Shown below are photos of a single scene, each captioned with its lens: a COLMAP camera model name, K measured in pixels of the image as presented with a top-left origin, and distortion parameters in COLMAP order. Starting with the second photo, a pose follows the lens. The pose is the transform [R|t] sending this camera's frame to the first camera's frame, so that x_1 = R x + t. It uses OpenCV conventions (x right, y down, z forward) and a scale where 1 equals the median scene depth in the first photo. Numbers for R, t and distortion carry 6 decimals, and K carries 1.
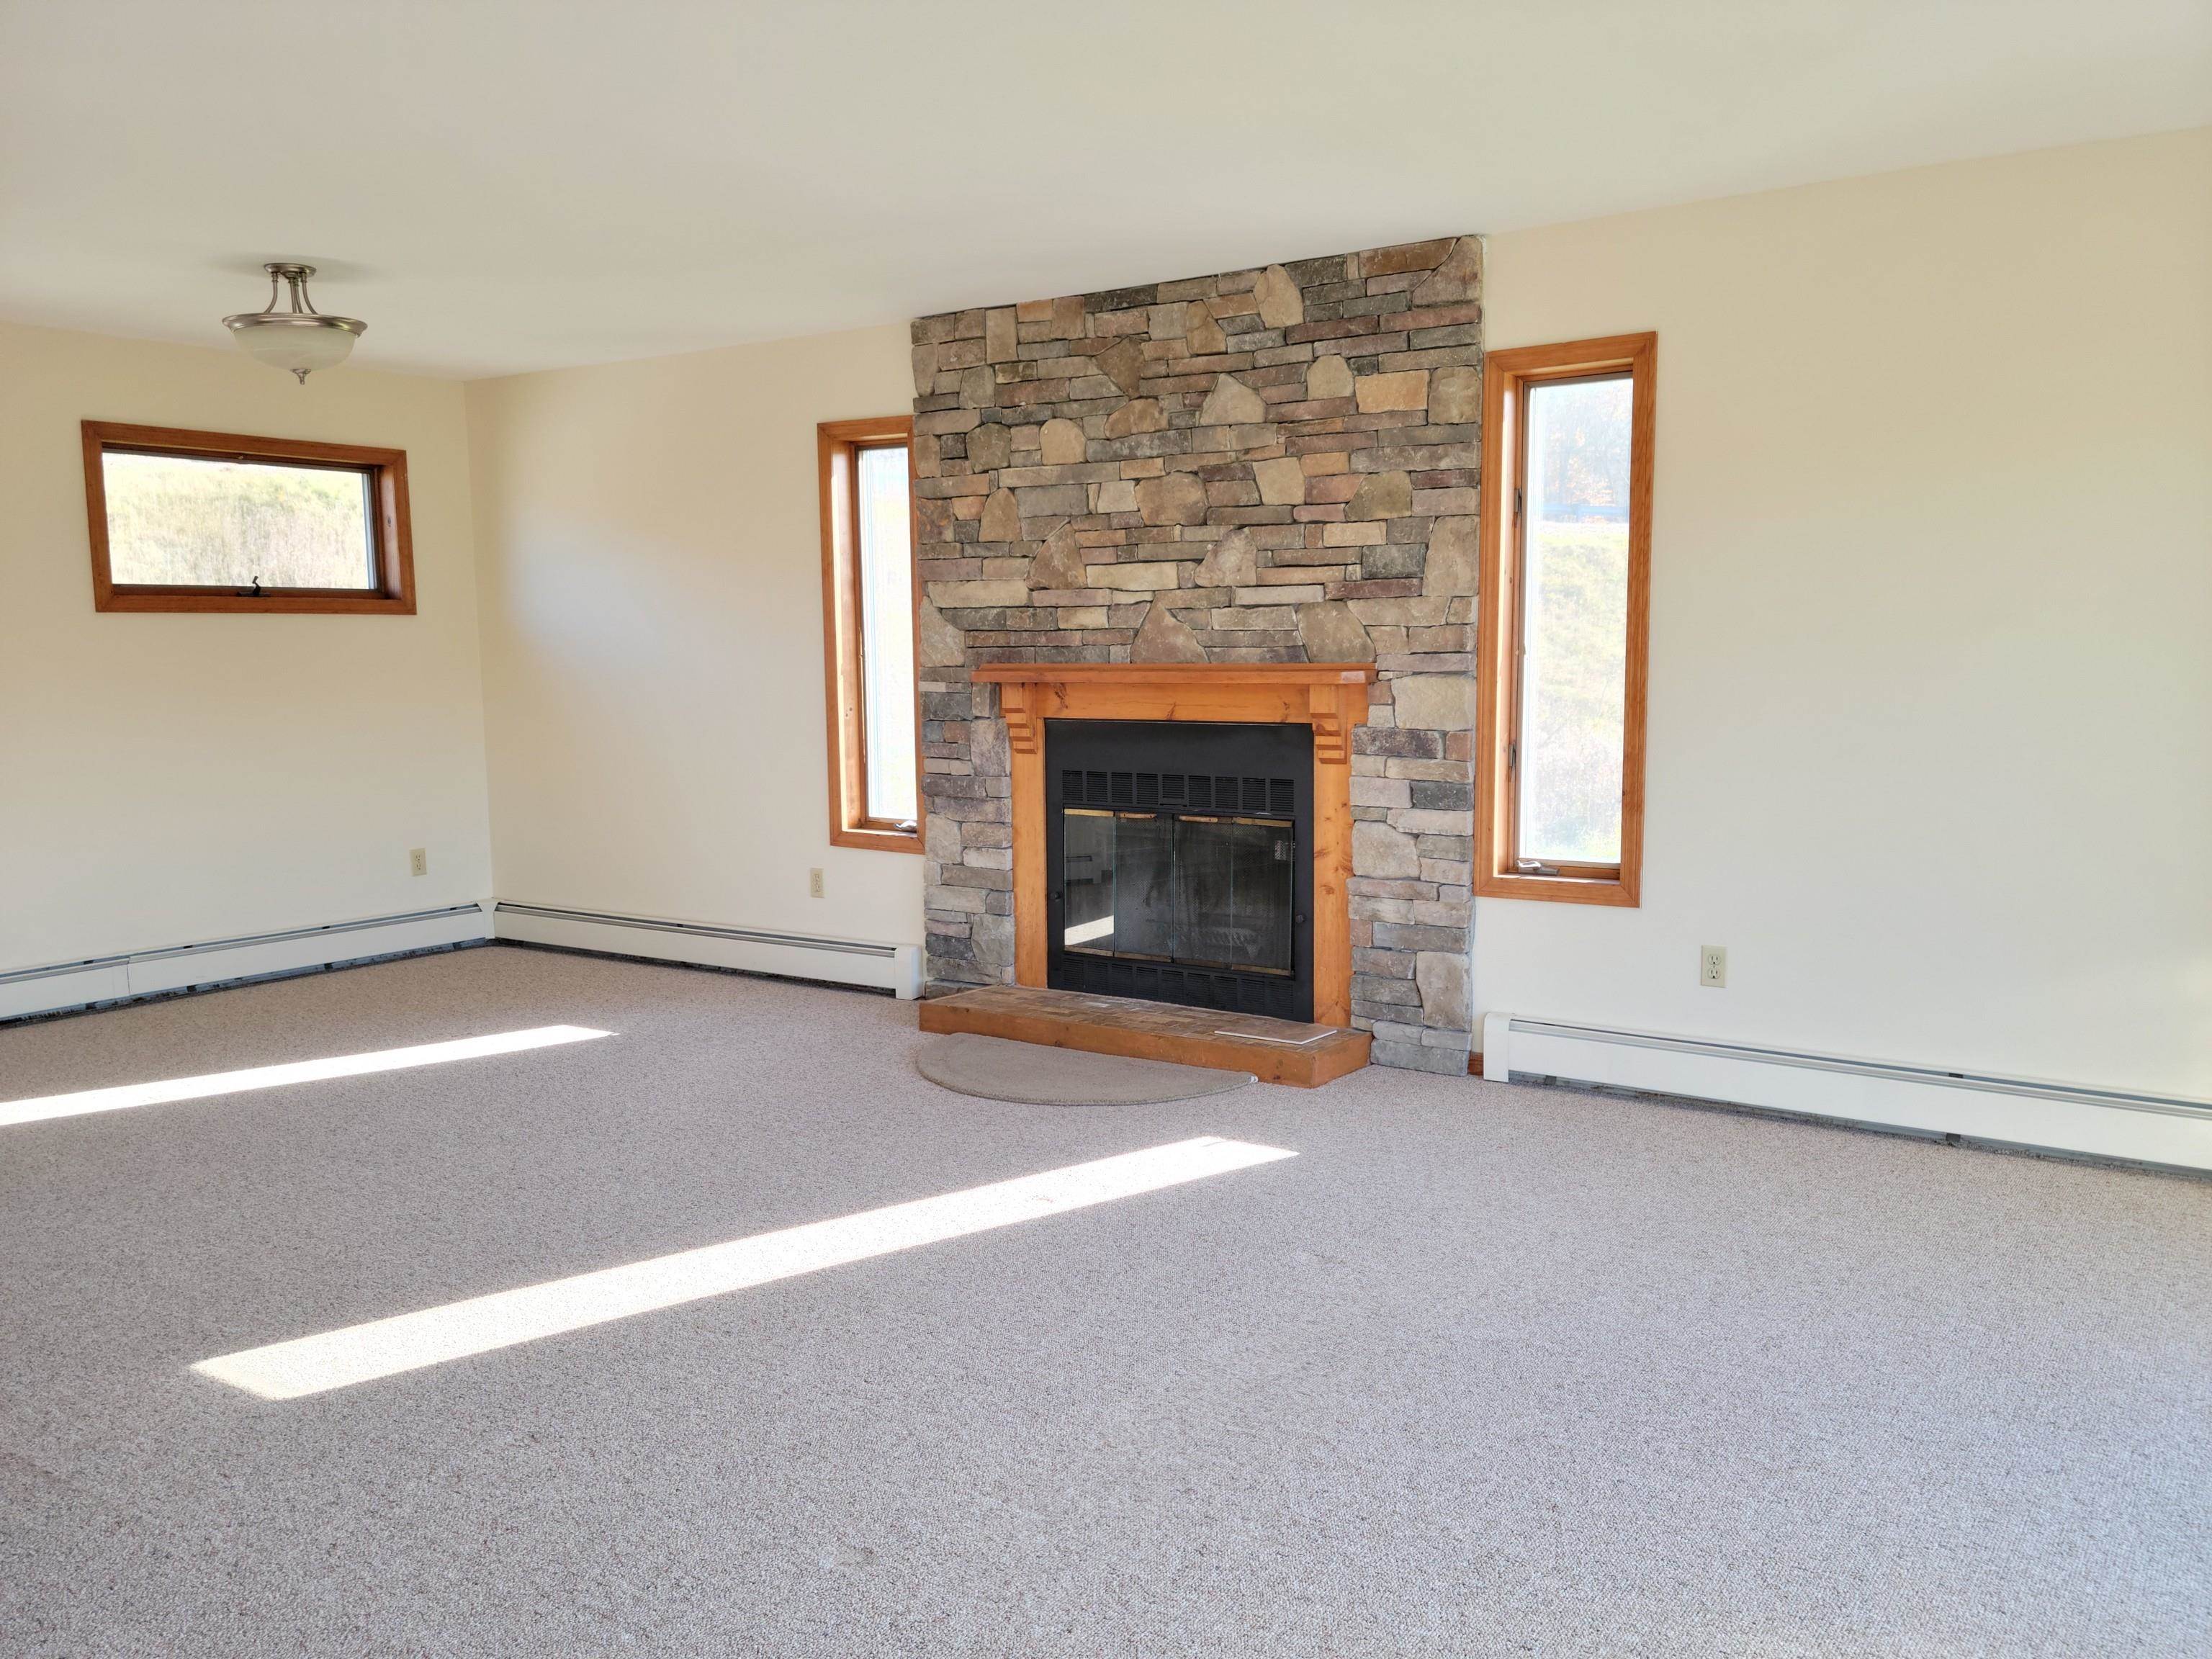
lens RADIAL K [[1769.3, 0, 1115.0], [0, 1769.3, 836.7], [0, 0, 1]] dist [0.091486, -0.094639]
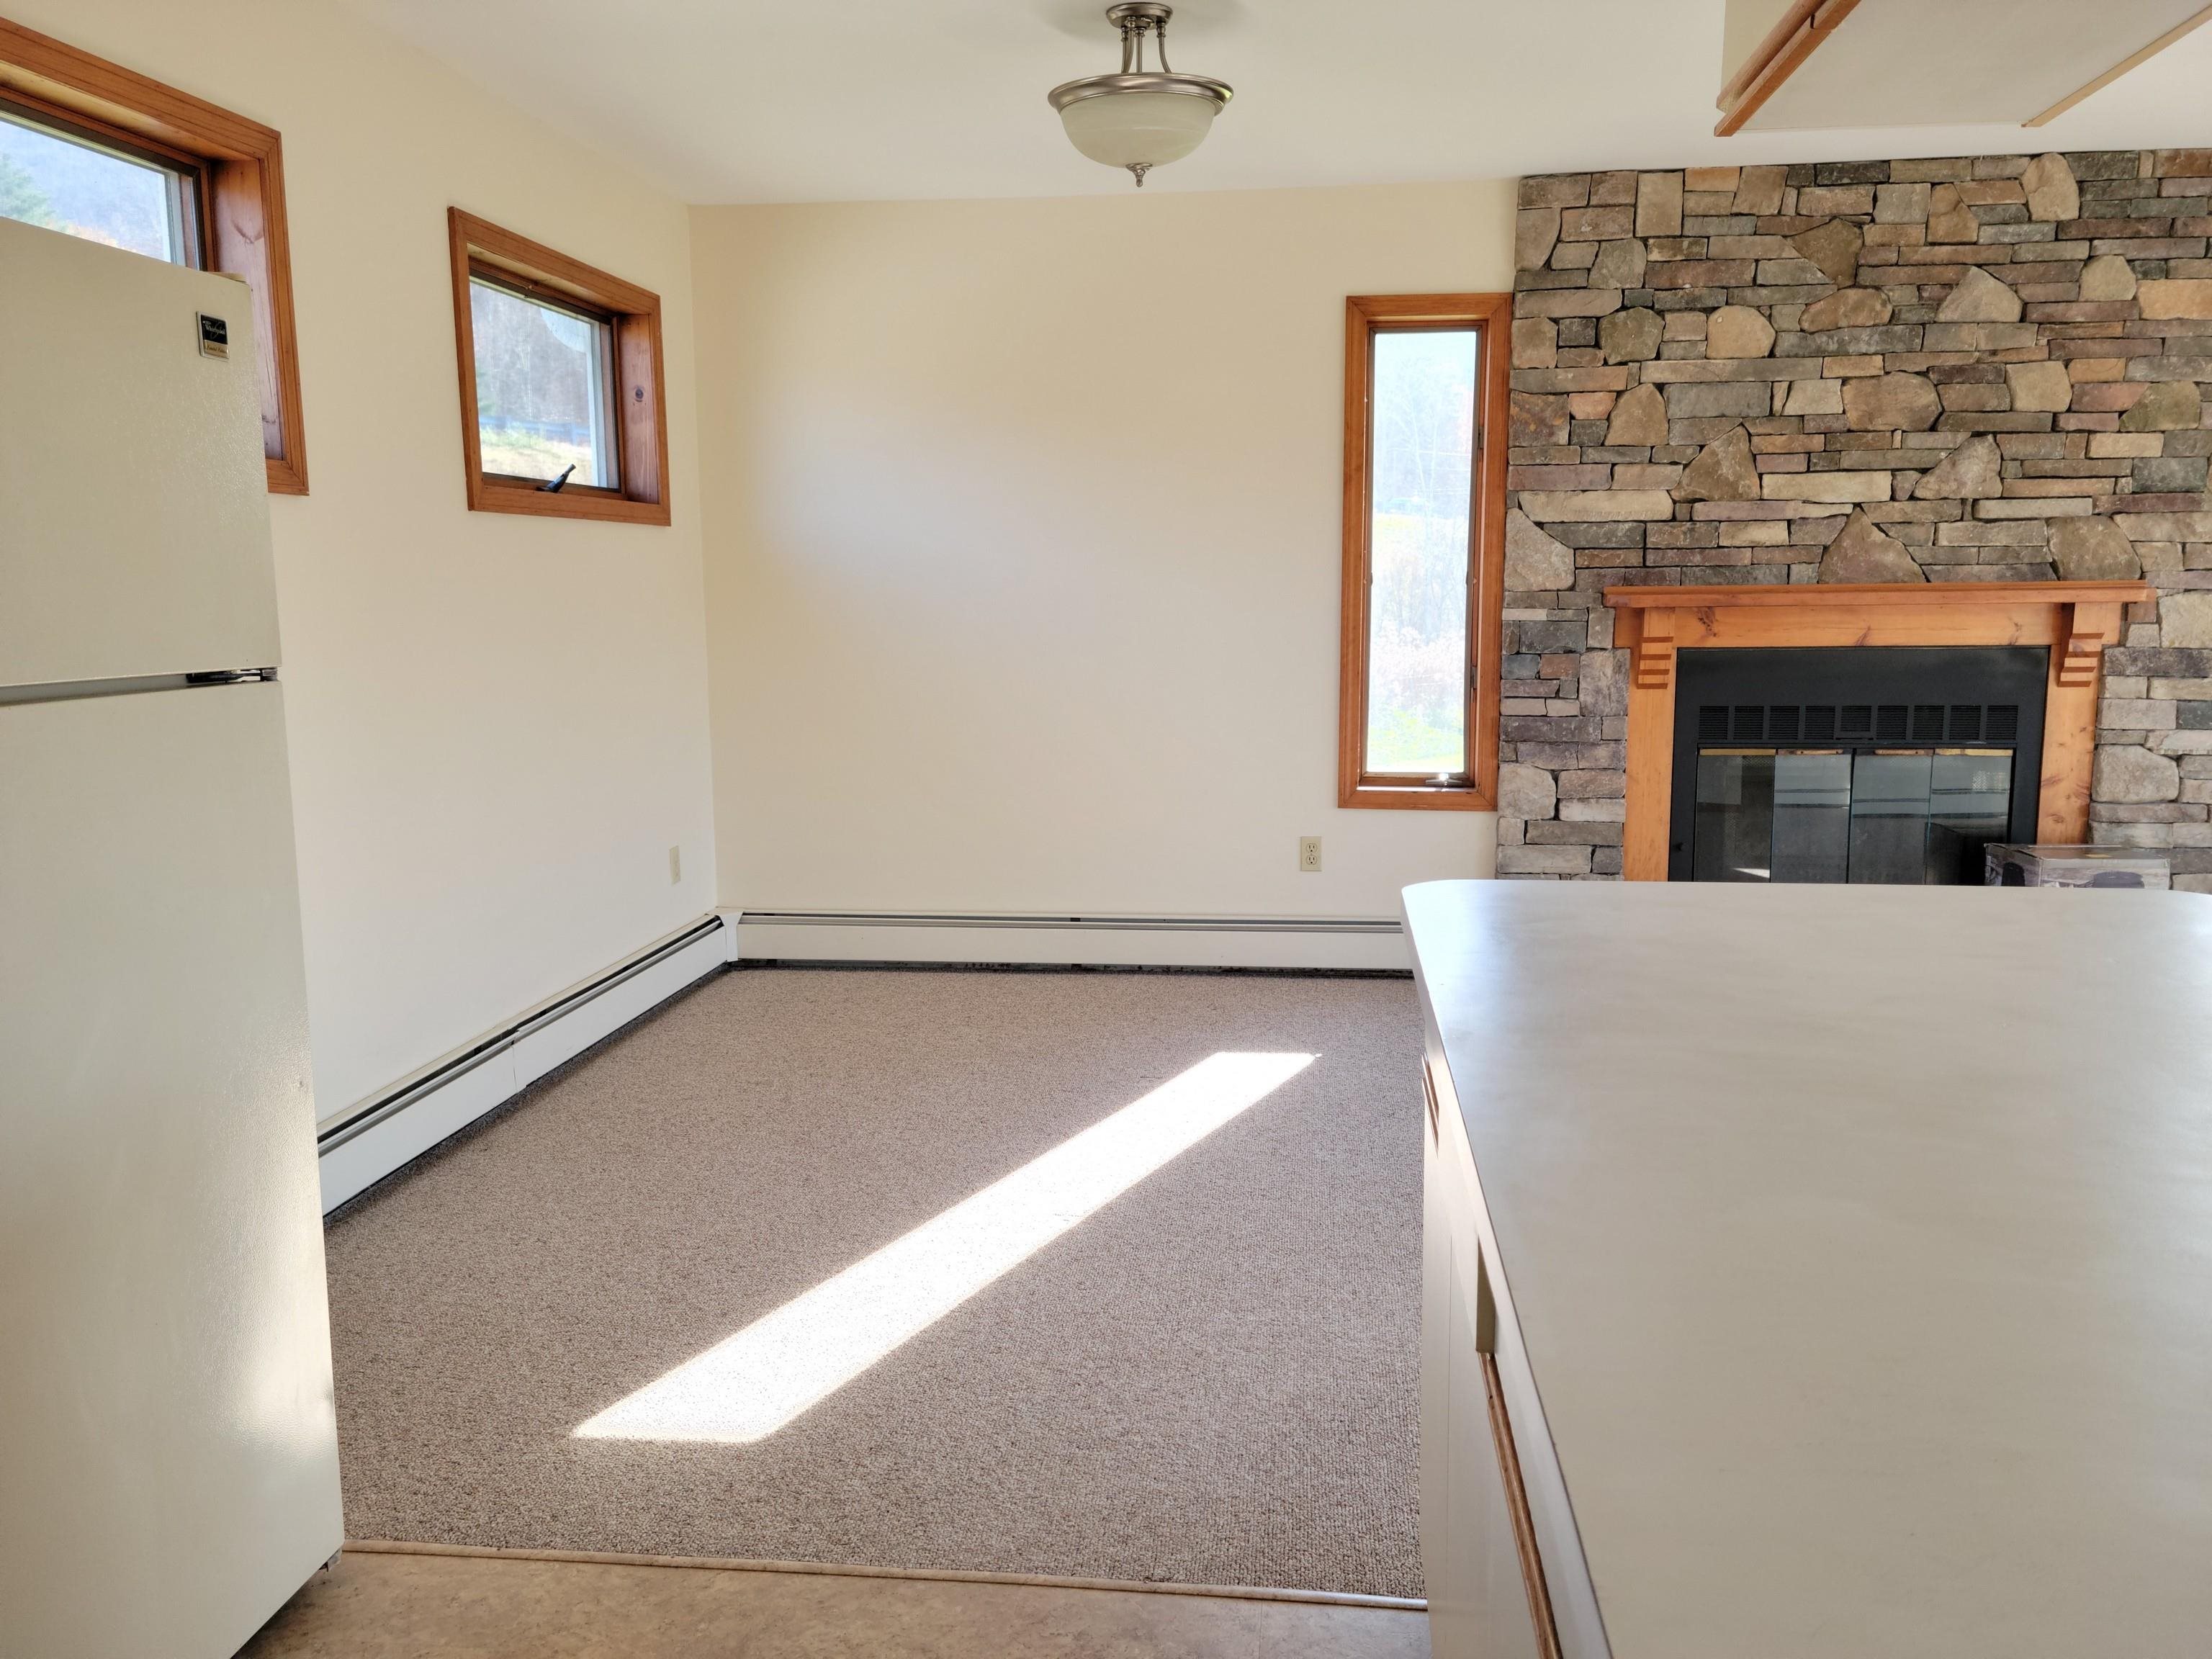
lens RADIAL K [[1769.3, 0, 1099.5], [0, 1769.3, 841.6], [0, 0, 1]] dist [0.091486, -0.094639]
pose [[0.884679, -0.064445, 0.461725, -0.754790], [0.049366, 0.997781, 0.044678, -0.025755], [-0.463580, -0.016732, 0.885897, 0.359841]]
